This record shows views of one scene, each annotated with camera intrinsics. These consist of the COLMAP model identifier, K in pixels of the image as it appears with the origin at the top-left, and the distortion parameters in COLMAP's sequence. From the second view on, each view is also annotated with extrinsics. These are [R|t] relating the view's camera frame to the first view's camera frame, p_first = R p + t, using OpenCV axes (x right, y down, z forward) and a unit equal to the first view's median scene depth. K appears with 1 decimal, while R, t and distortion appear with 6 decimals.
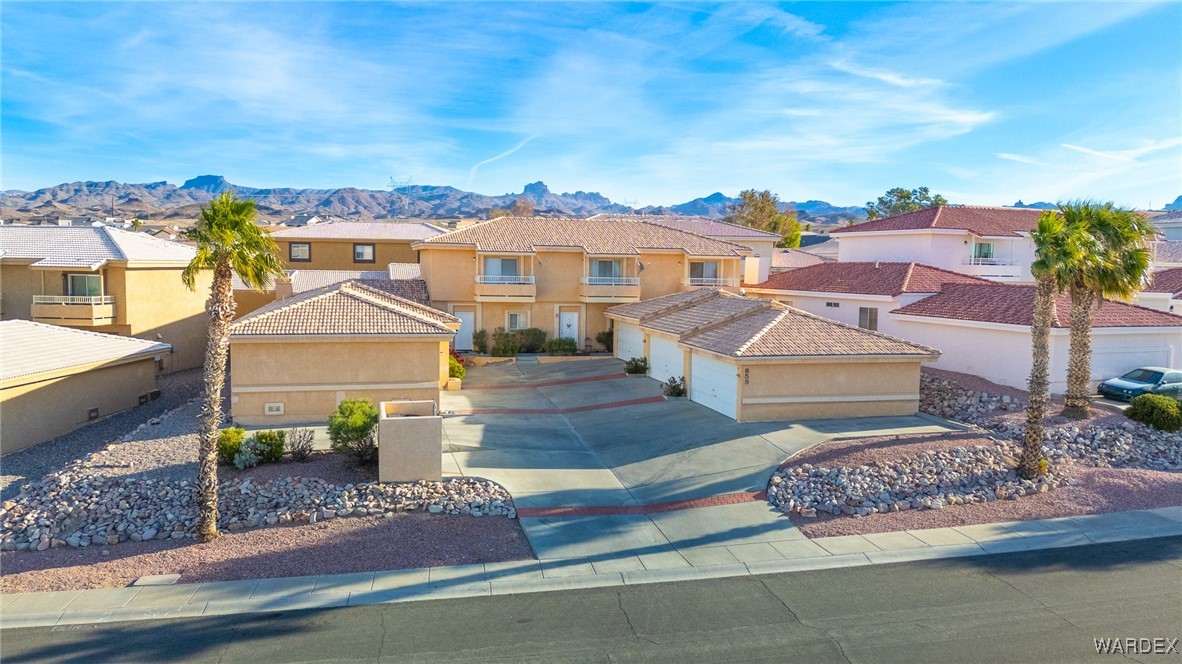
lens RADIAL K [[867.3, 0, 595.9], [0, 867.3, 332.4], [0, 0, 1]] dist [0.078051, -0.069177]
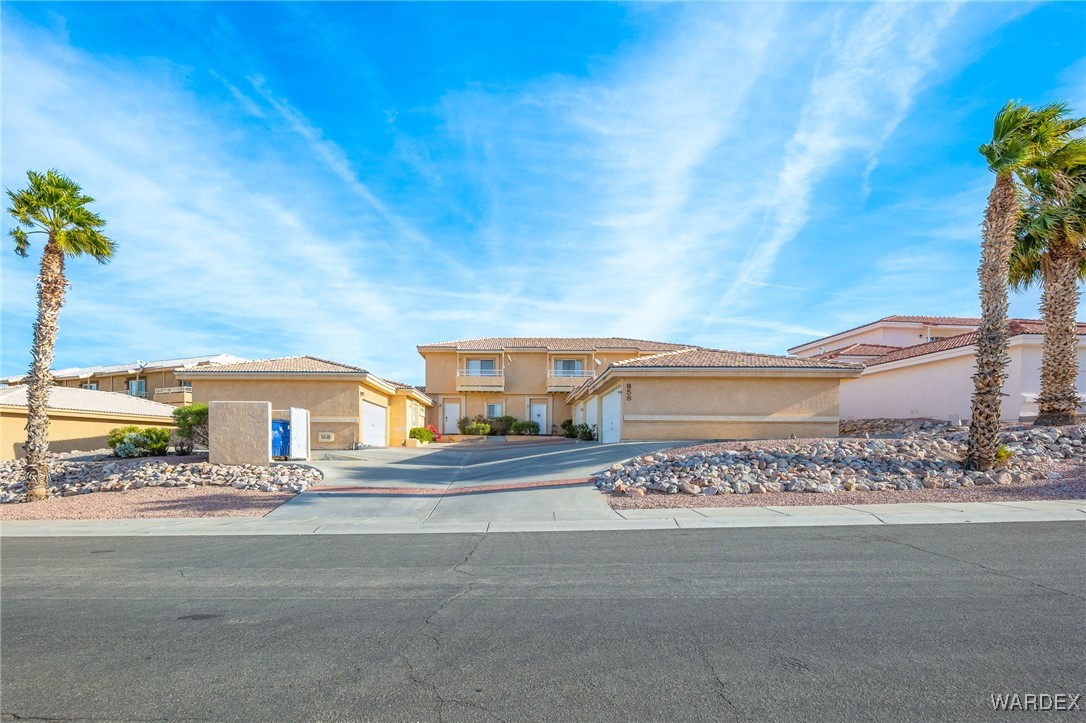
lens RADIAL K [[548.9, 0, 503.8], [0, 548.9, 461.5], [0, 0, 1]] dist [0.001169, 0.001646]
pose [[0.959154, -0.004394, -0.282851, 0.216305], [-0.016275, 0.997366, -0.070680, 0.173591], [0.282417, 0.072396, 0.956556, 0.405754]]
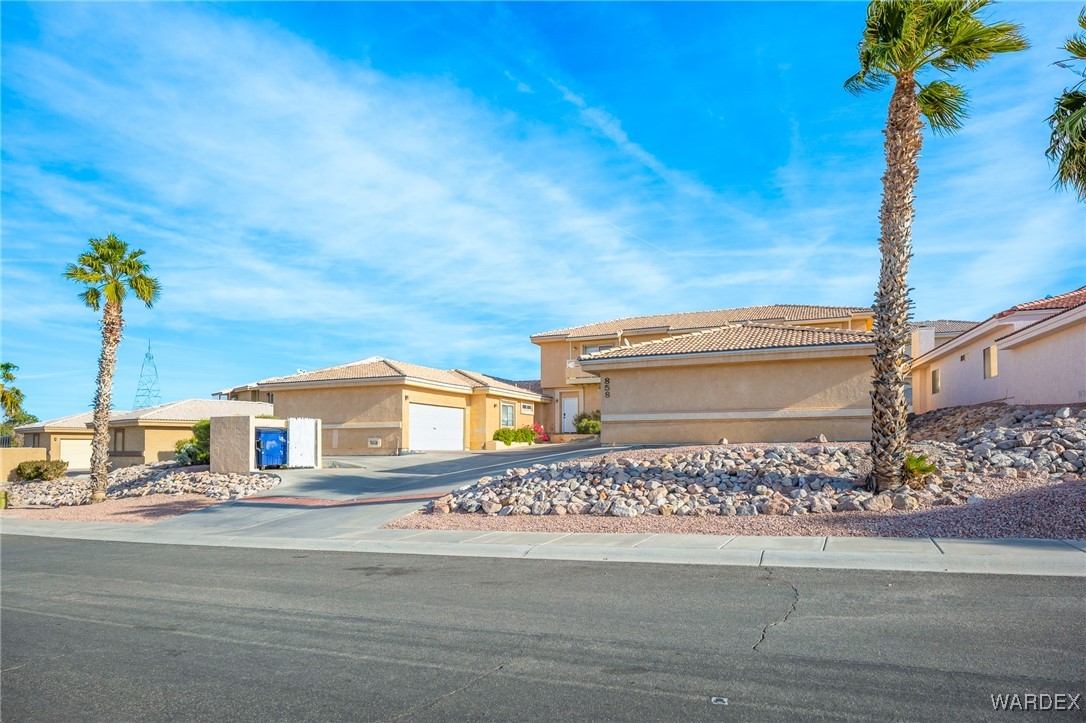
lens RADIAL K [[649.6, 0, 543.7], [0, 649.6, 432.1], [0, 0, 1]] dist [-0.001580, 0.000421]
pose [[0.779892, -0.034390, -0.624968, 0.511403], [-0.035386, 0.994470, -0.098881, 0.155730], [0.624912, 0.099232, 0.774363, 0.513564]]
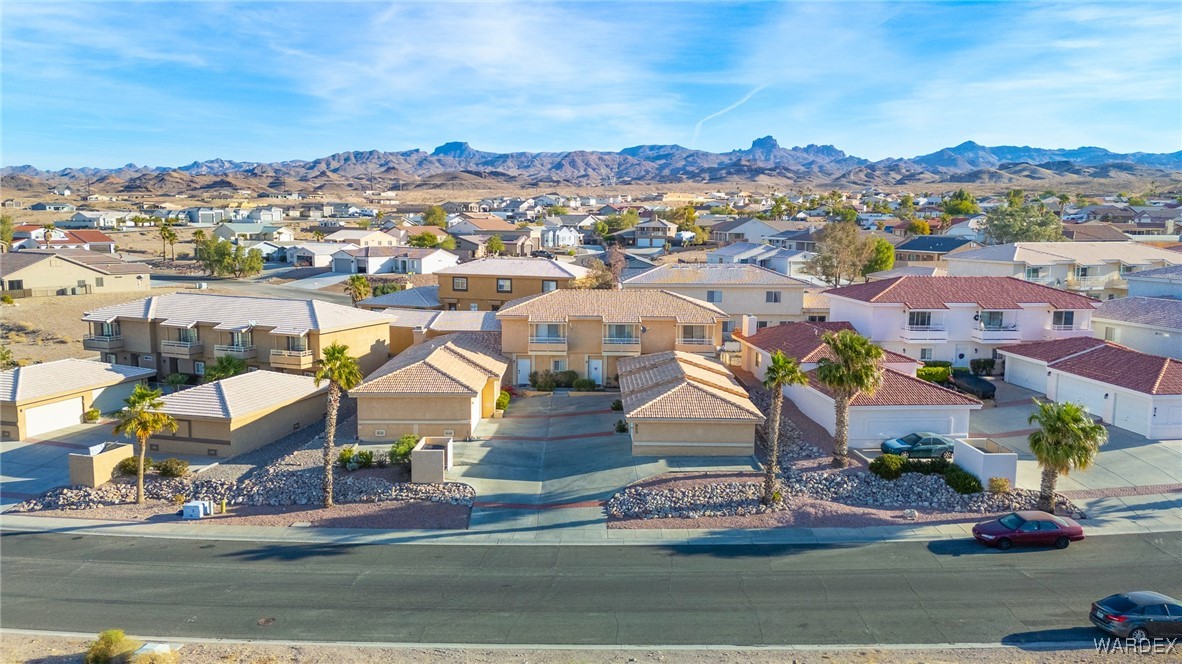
lens RADIAL K [[873.1, 0, 597.5], [0, 873.1, 346.0], [0, 0, 1]] dist [0.098139, -0.108900]
pose [[0.967444, 0.028900, -0.251429, 0.526722], [-0.013073, 0.997839, 0.064394, -0.218665], [0.252746, -0.059011, 0.965731, -0.633836]]
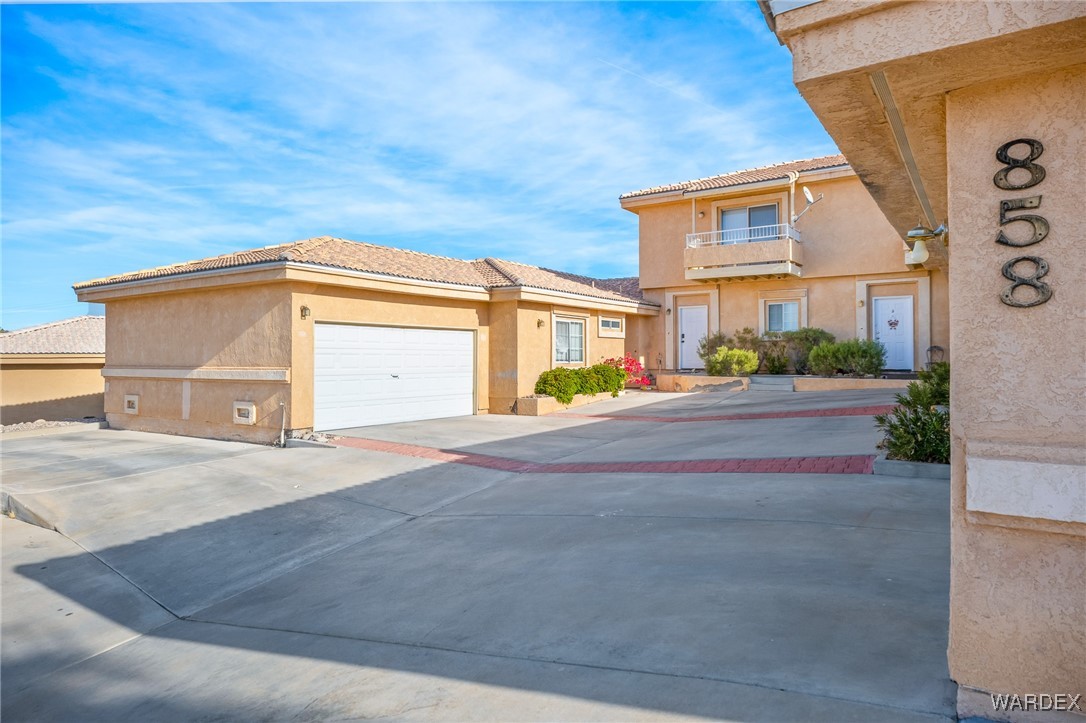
lens RADIAL K [[665.3, 0, 543.8], [0, 665.3, 348.2], [0, 0, 1]] dist [-0.002505, -0.000573]
pose [[0.654457, -0.029498, -0.755523, 0.197105], [-0.047983, 0.995604, -0.080436, 0.073140], [0.754575, 0.088894, 0.650165, 0.936816]]
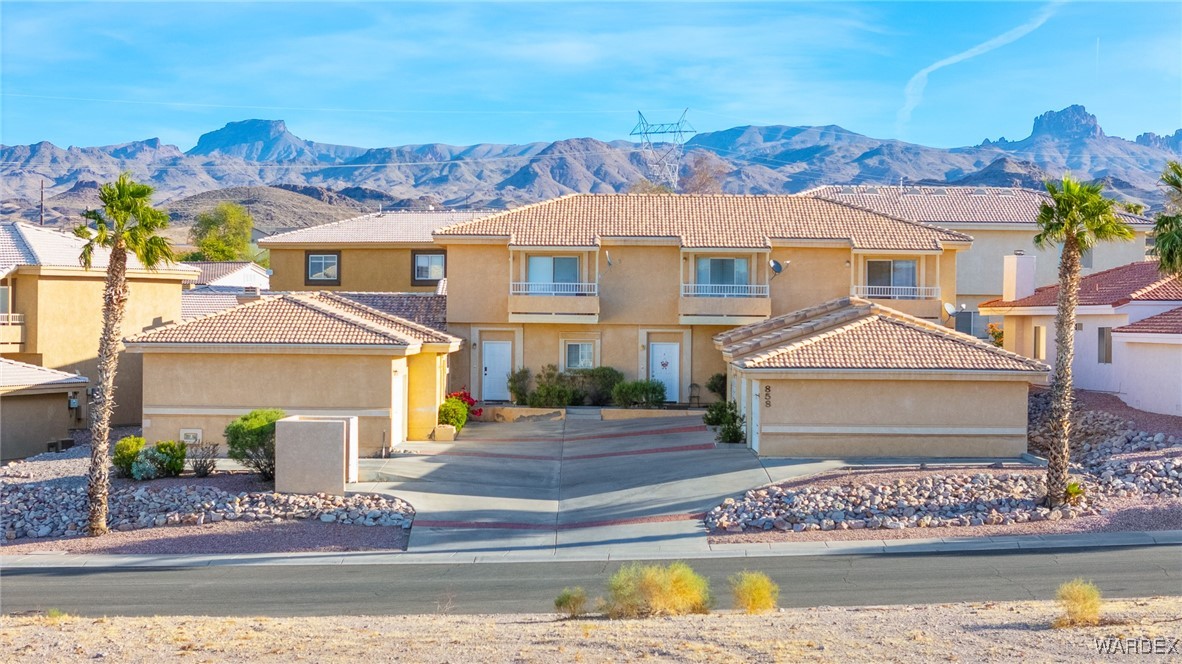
lens RADIAL K [[2390.5, 0, 591.0], [0, 2390.5, 332.0], [0, 0, 1]] dist [-0.311090, 2.437136]
pose [[0.963735, -0.006194, -0.266790, 0.585913], [-0.014717, 0.996976, -0.076309, 0.157038], [0.266455, 0.077468, 0.960729, -1.032804]]
